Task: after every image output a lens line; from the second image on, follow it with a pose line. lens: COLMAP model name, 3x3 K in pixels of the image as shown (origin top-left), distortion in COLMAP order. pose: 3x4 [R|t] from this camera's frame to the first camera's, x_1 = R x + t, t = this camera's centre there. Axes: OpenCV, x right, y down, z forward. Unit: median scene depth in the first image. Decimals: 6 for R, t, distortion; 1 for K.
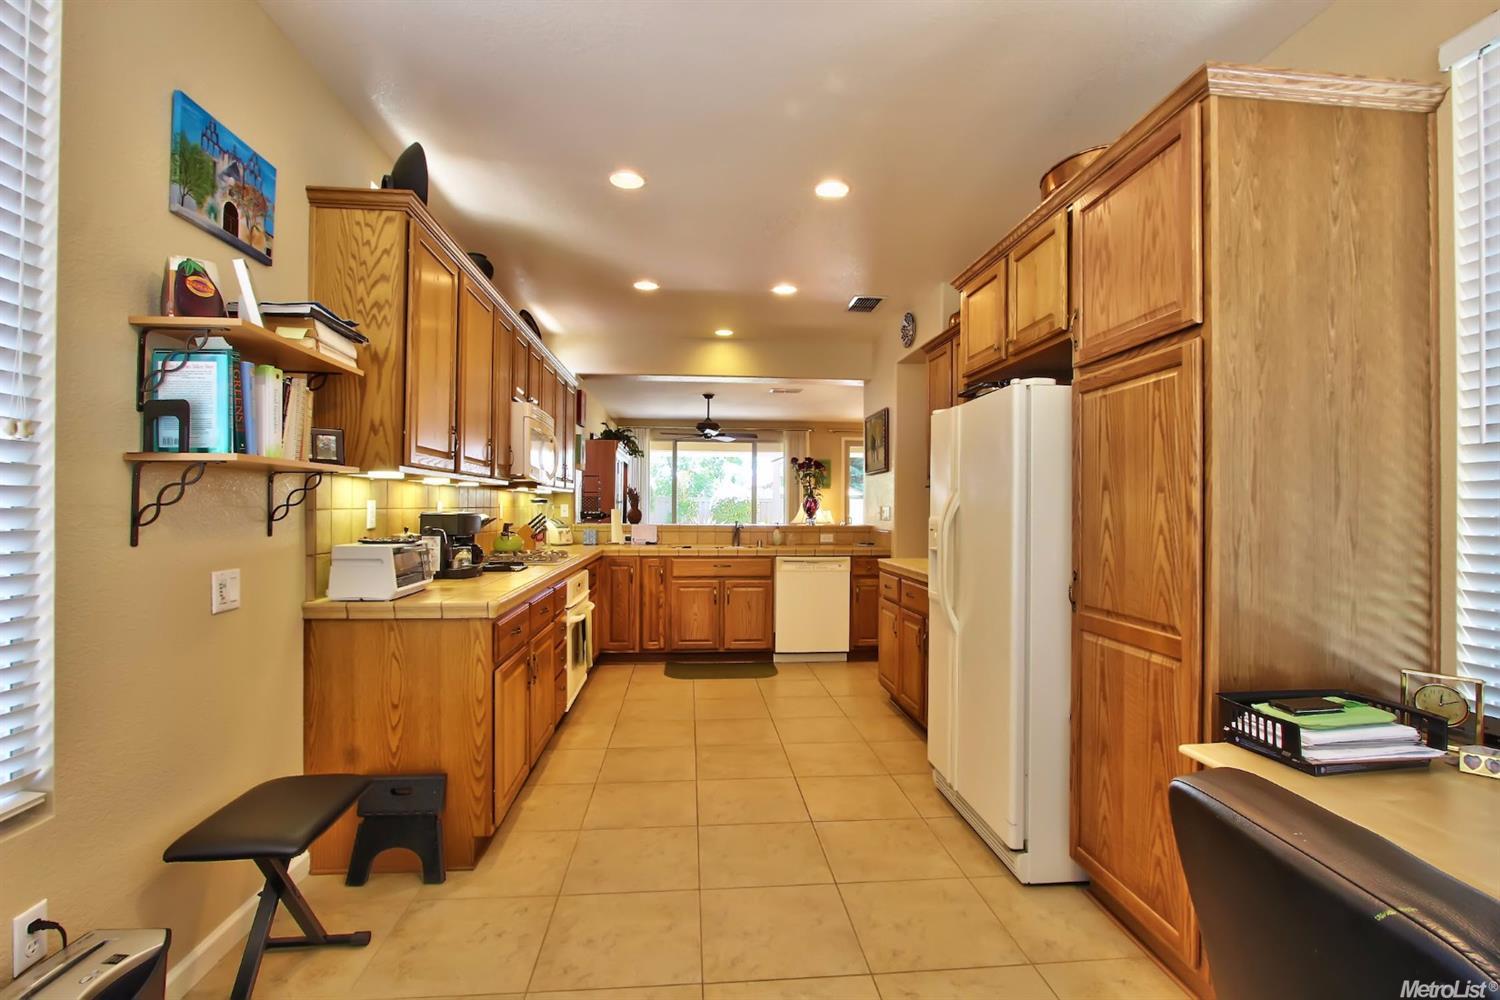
lens RADIAL K [[697.7, 0, 750.4], [0, 697.7, 500.2], [0, 0, 1]] dist [-0.020144, 0.000767]
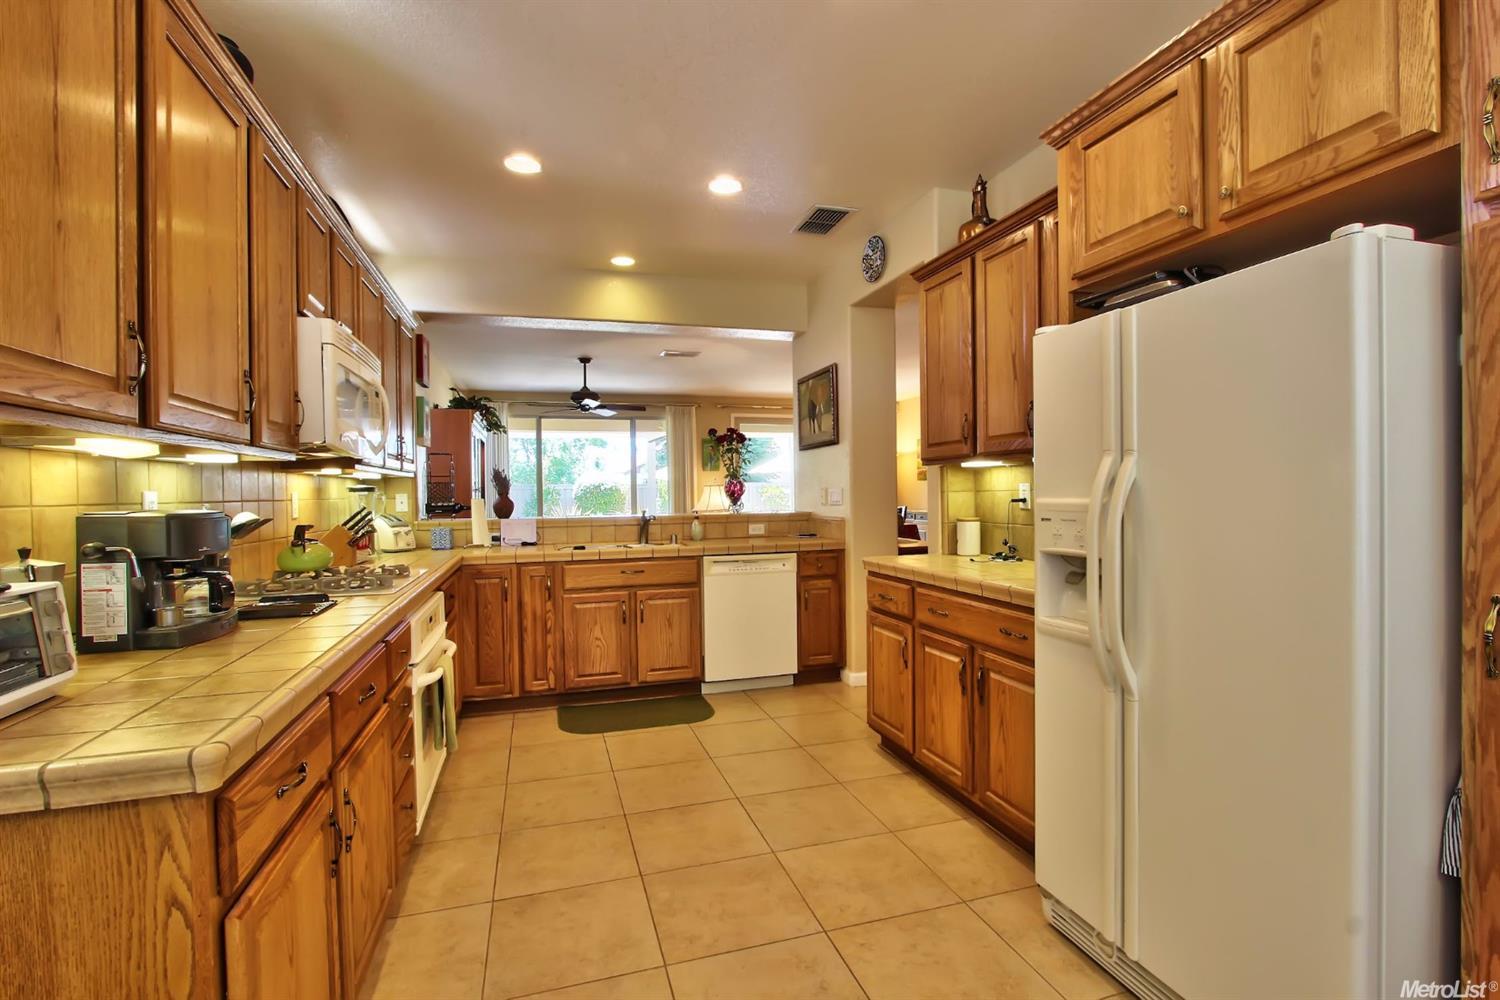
lens RADIAL K [[697.7, 0, 752.4], [0, 697.7, 503.9], [0, 0, 1]] dist [-0.020144, 0.000767]
pose [[0.978447, -0.023916, 0.205110, -0.071085], [0.018708, 0.999452, 0.027294, 0.003856], [-0.205650, -0.022868, 0.978358, 0.266741]]
